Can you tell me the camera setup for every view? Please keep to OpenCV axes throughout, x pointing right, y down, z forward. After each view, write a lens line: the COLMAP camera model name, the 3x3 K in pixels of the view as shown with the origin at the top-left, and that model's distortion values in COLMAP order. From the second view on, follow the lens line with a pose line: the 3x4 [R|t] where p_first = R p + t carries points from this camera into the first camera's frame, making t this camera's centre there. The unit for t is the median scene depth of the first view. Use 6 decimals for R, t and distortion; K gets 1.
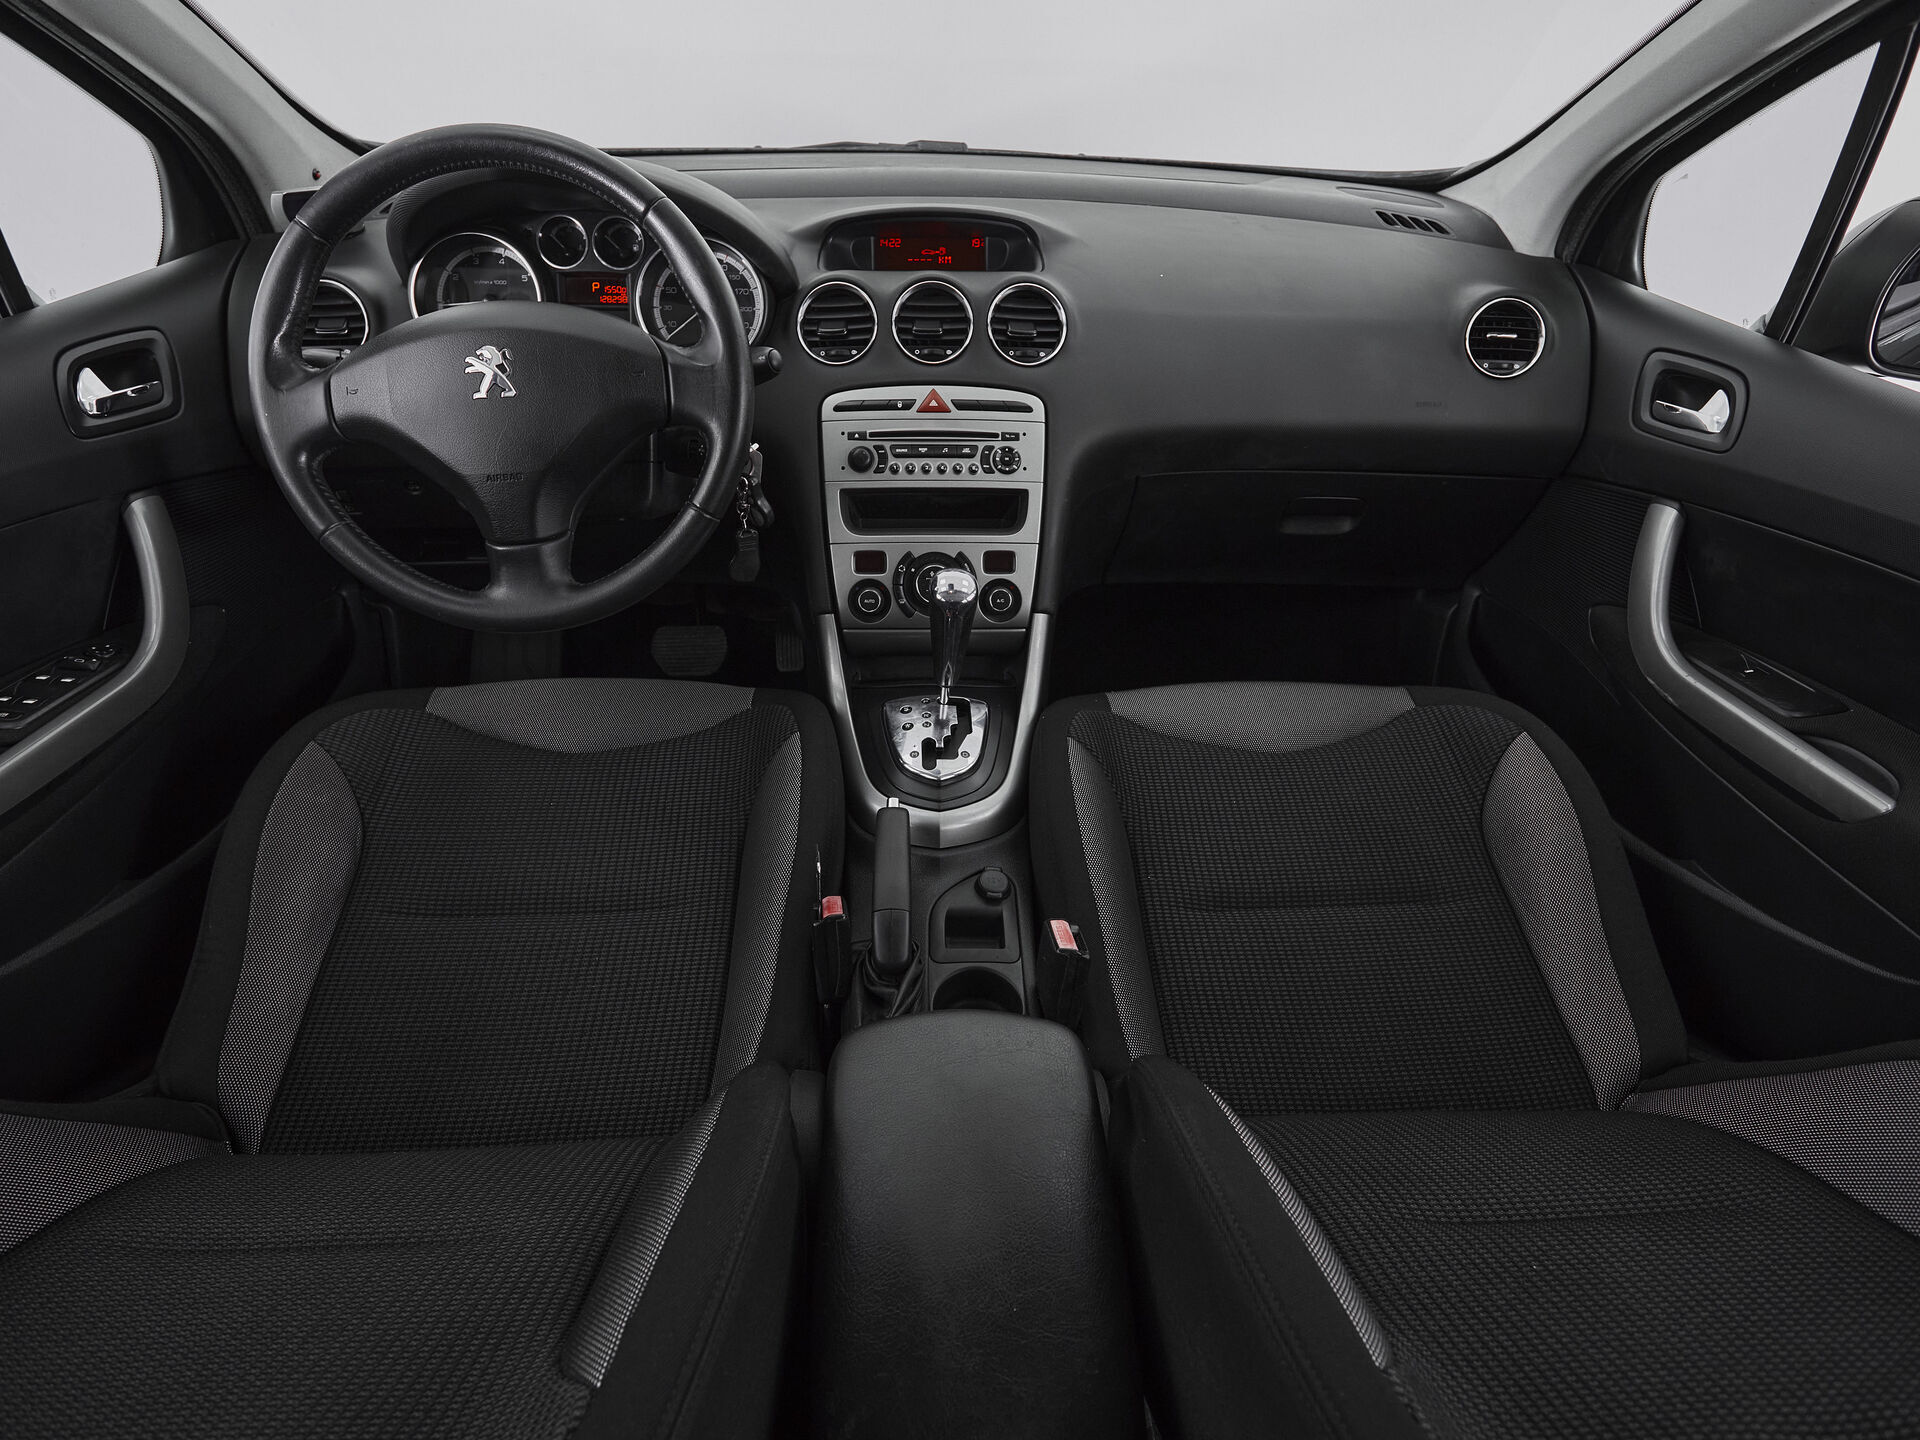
lens RADIAL K [[1060.5, 0, 963.0], [0, 1060.5, 715.6], [0, 0, 1]] dist [0.004130, -0.004997]
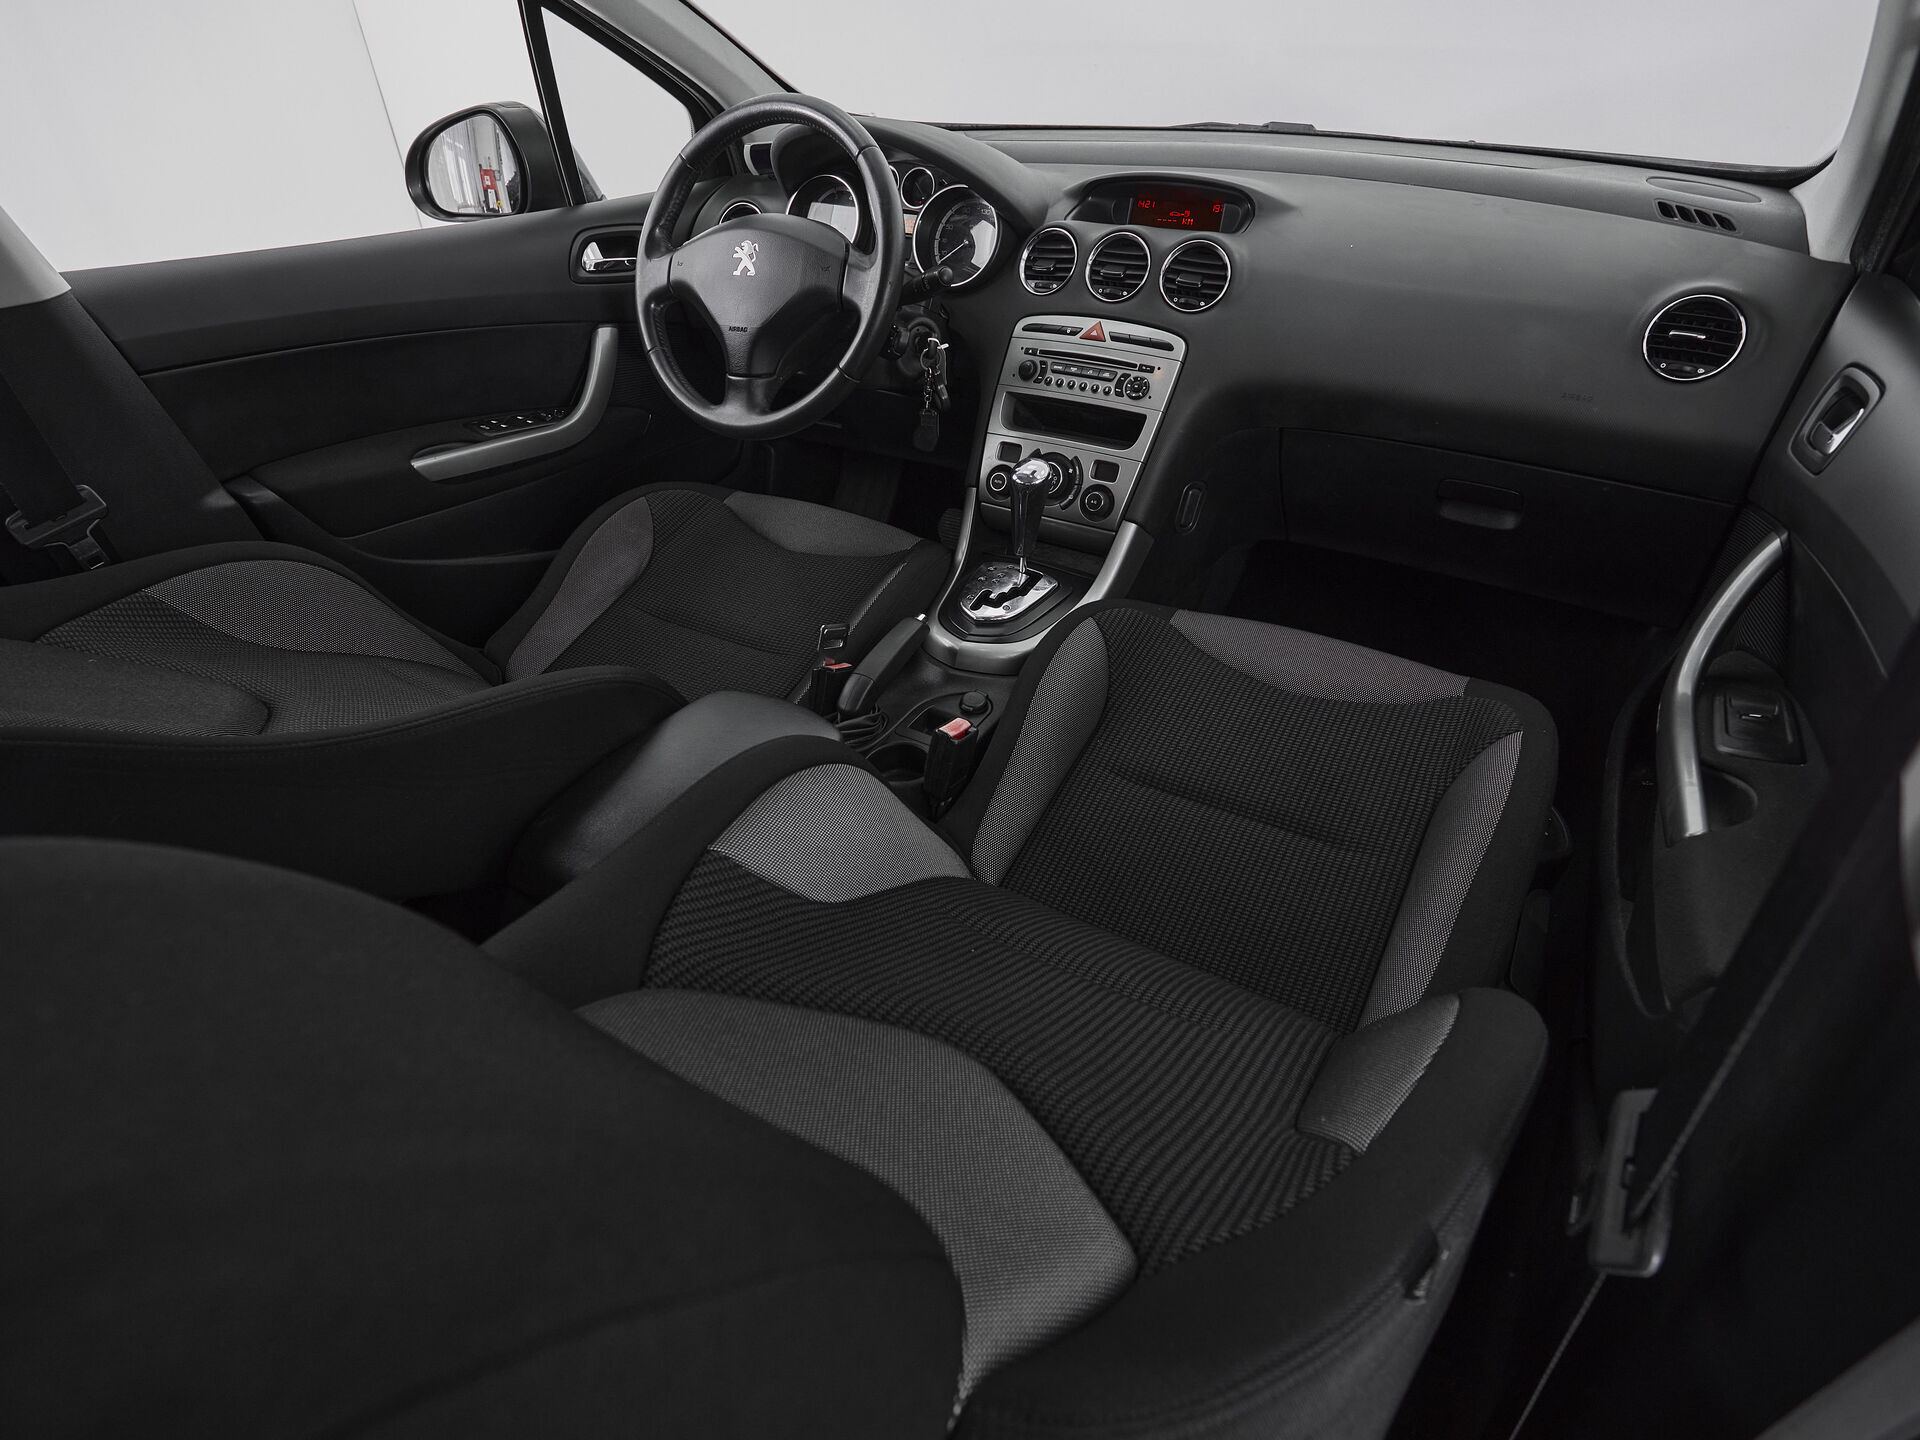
lens RADIAL K [[1060.5, 0, 962.4], [0, 1060.5, 726.2], [0, 0, 1]] dist [0.004130, -0.004997]
pose [[0.828550, 0.289505, -0.479261, 0.555169], [-0.285992, 0.954694, 0.082271, 0.075404], [0.481366, 0.068899, 0.873808, -0.092707]]
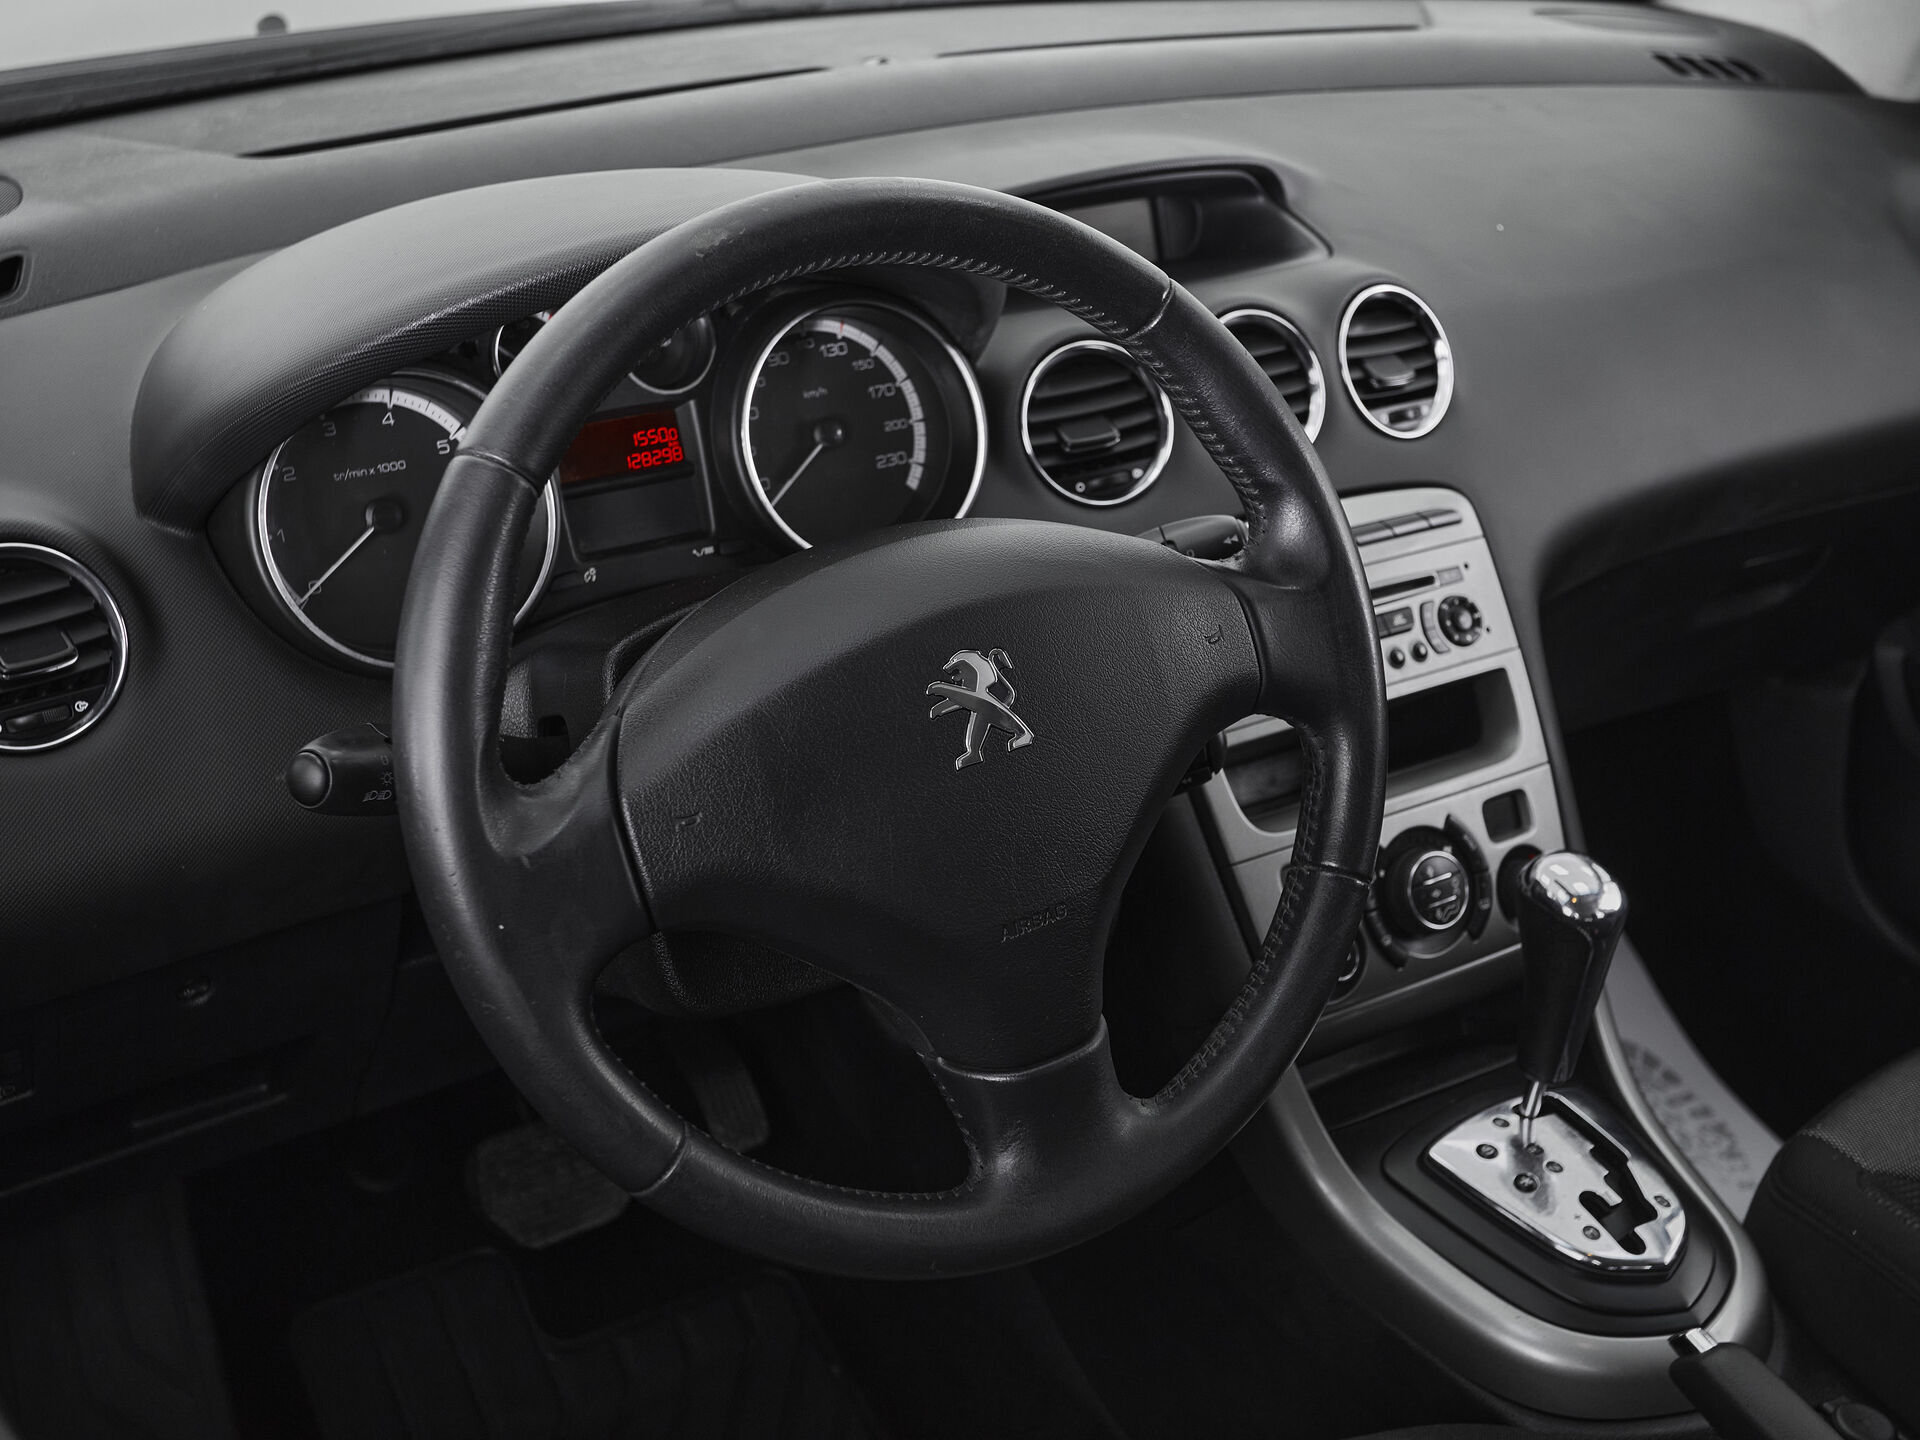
lens RADIAL K [[2367.4, 0, 968.5], [0, 2367.4, 709.5], [0, 0, 1]] dist [0.029877, 0.000000]
pose [[0.870217, -0.224622, 0.438482, -0.683315], [0.272474, 0.960941, -0.048491, -0.209786], [-0.410463, 0.161673, 0.897431, 0.073179]]
